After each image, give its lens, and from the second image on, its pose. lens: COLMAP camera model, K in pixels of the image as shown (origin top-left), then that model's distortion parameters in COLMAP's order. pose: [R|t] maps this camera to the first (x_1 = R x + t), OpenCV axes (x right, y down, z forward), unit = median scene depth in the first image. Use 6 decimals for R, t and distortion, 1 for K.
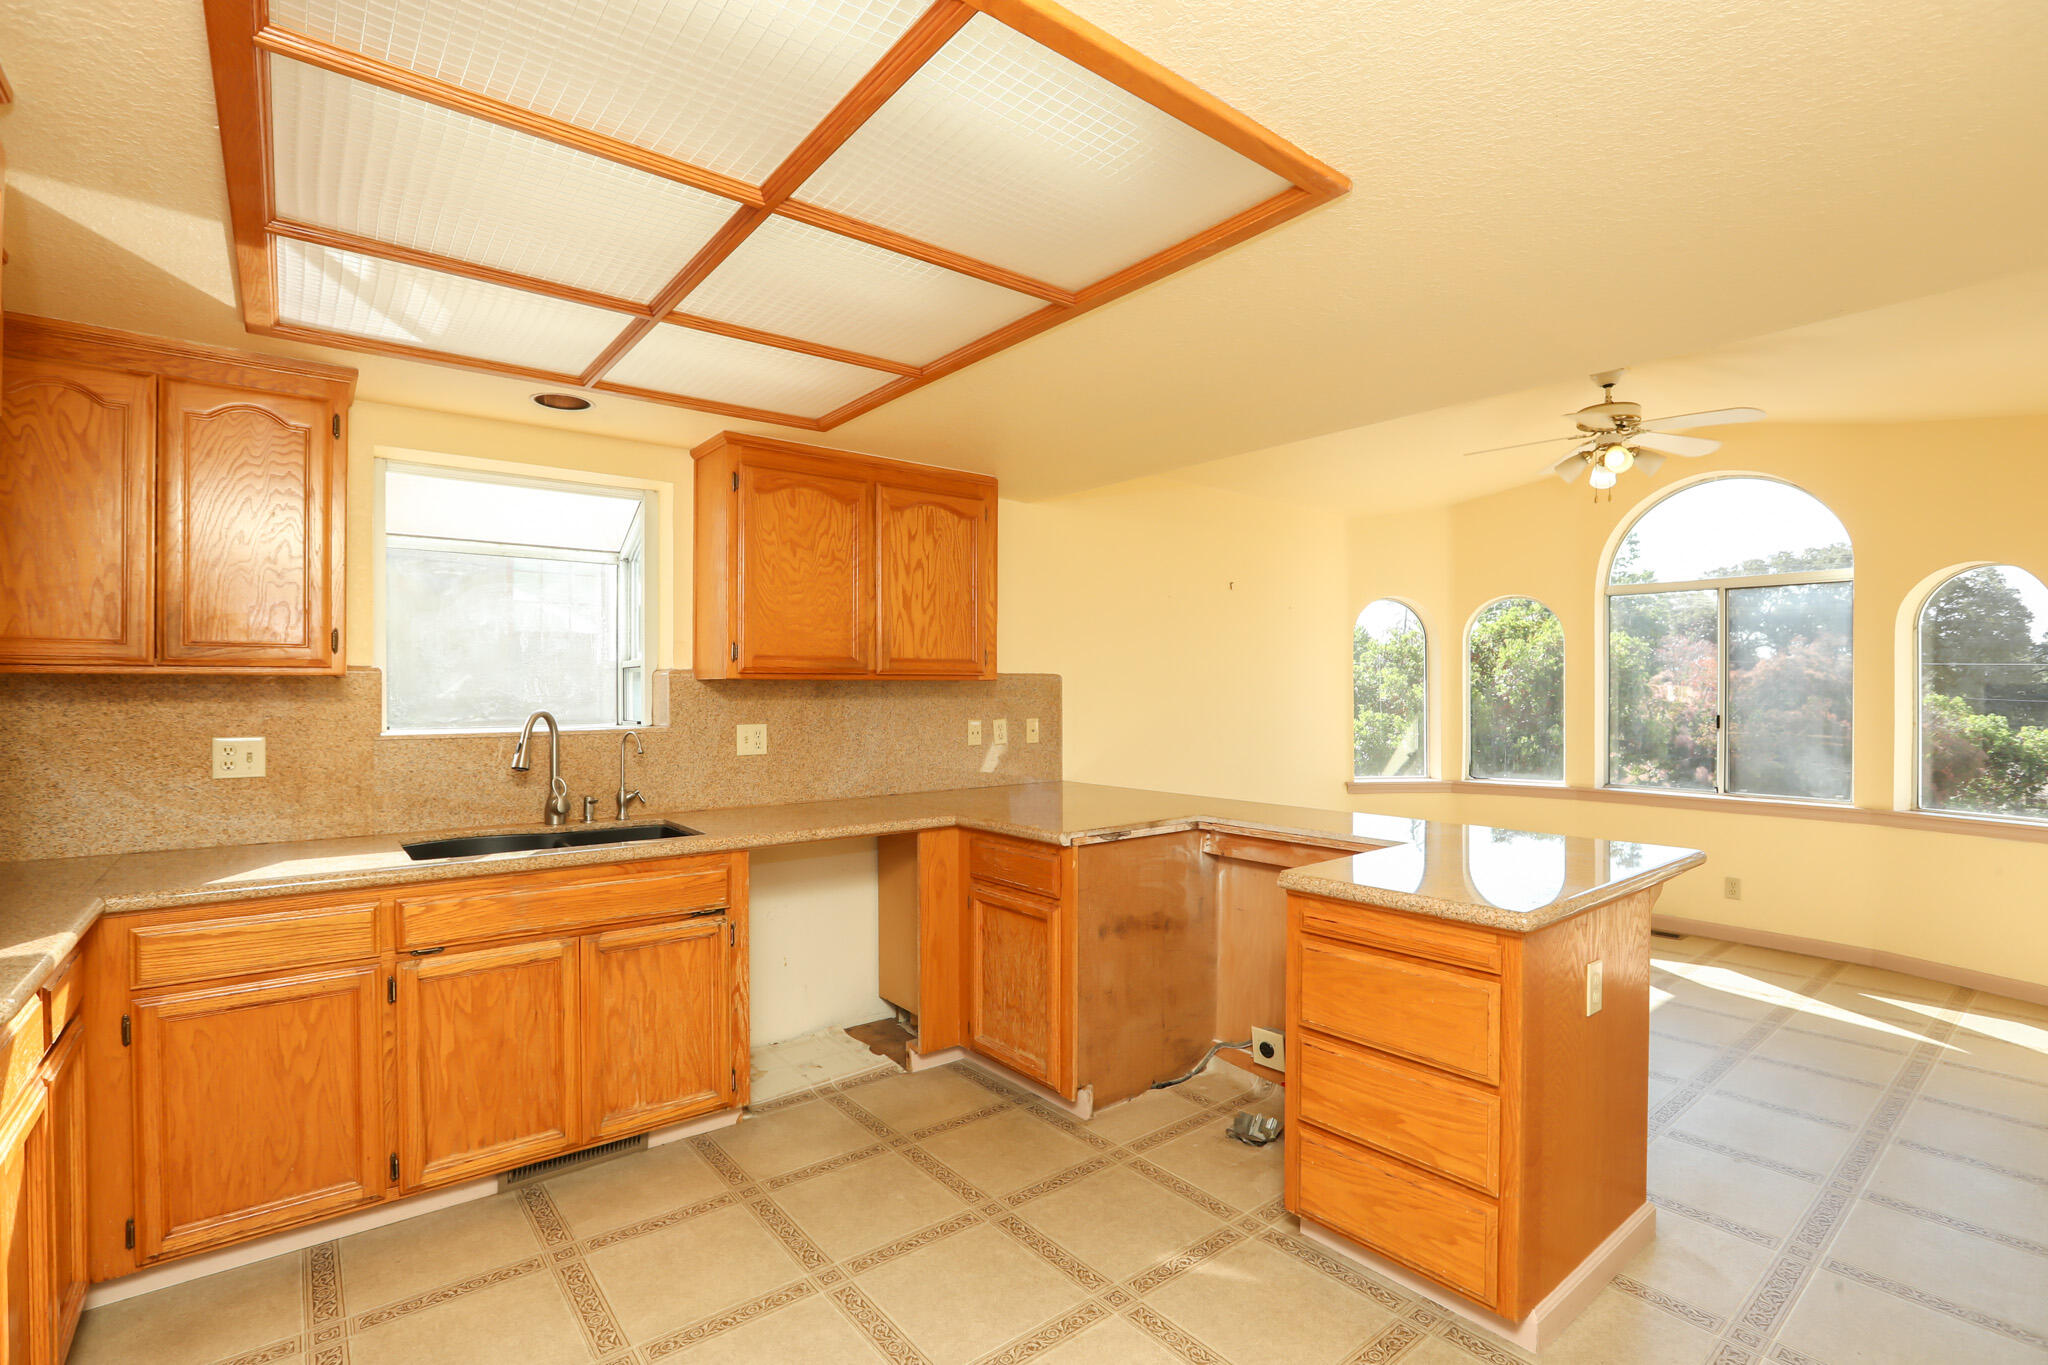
lens RADIAL K [[958.3, 0, 1023.5], [0, 958.3, 680.8], [0, 0, 1]] dist [-0.047907, 0.015162]
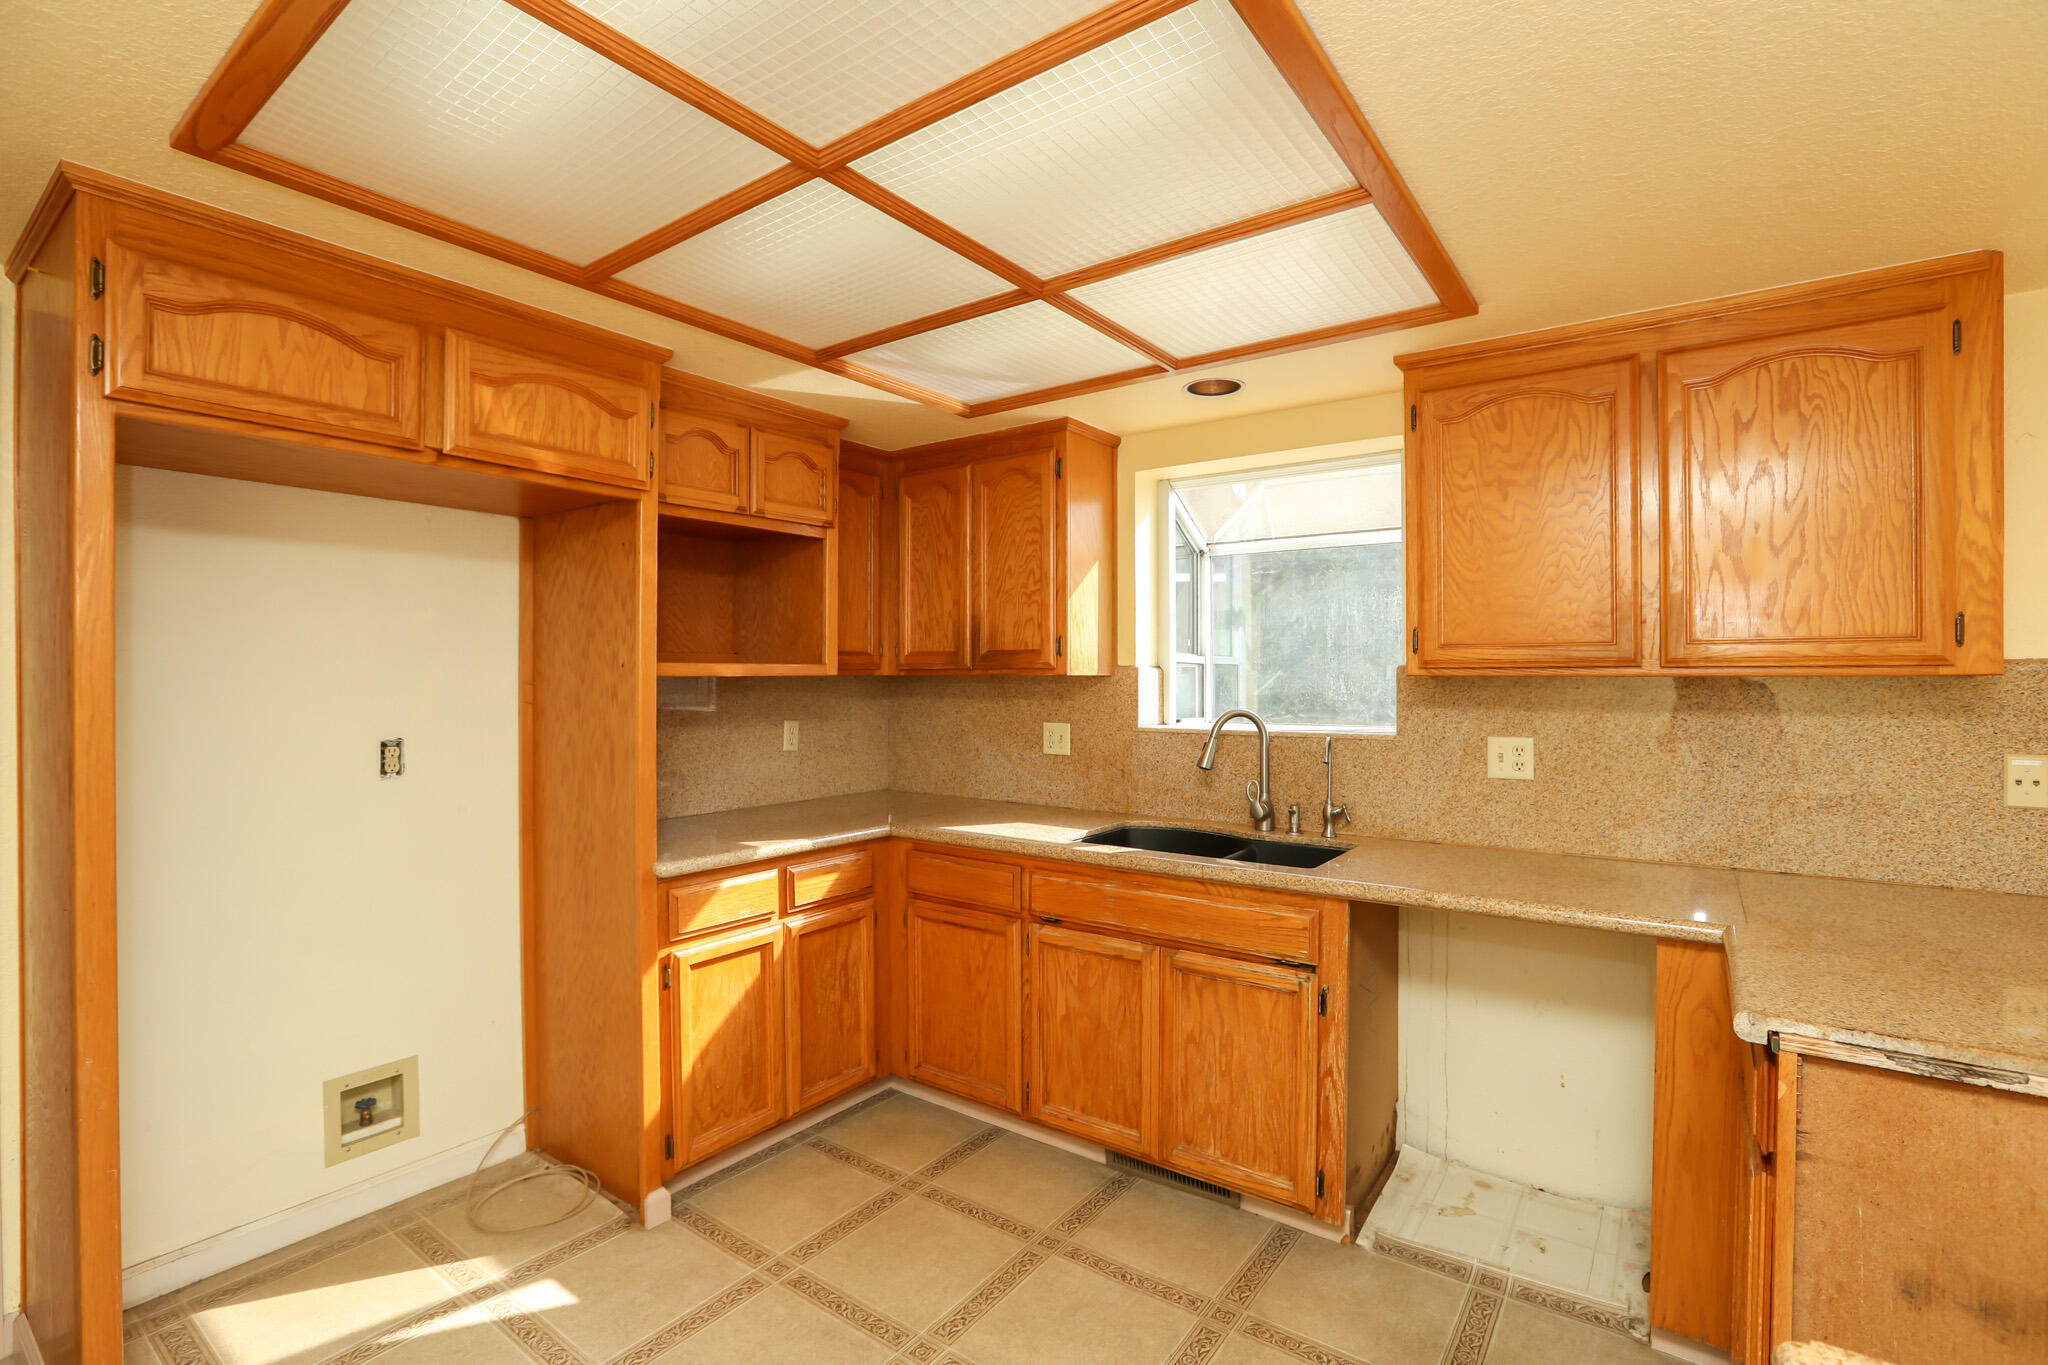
lens RADIAL K [[958.3, 0, 1023.9], [0, 958.3, 675.3], [0, 0, 1]] dist [-0.047907, 0.015162]
pose [[0.259197, -0.000649, -0.965824, 0.405318], [0.008180, 0.999965, 0.001524, -0.007669], [0.965790, -0.008296, 0.259193, 0.578836]]
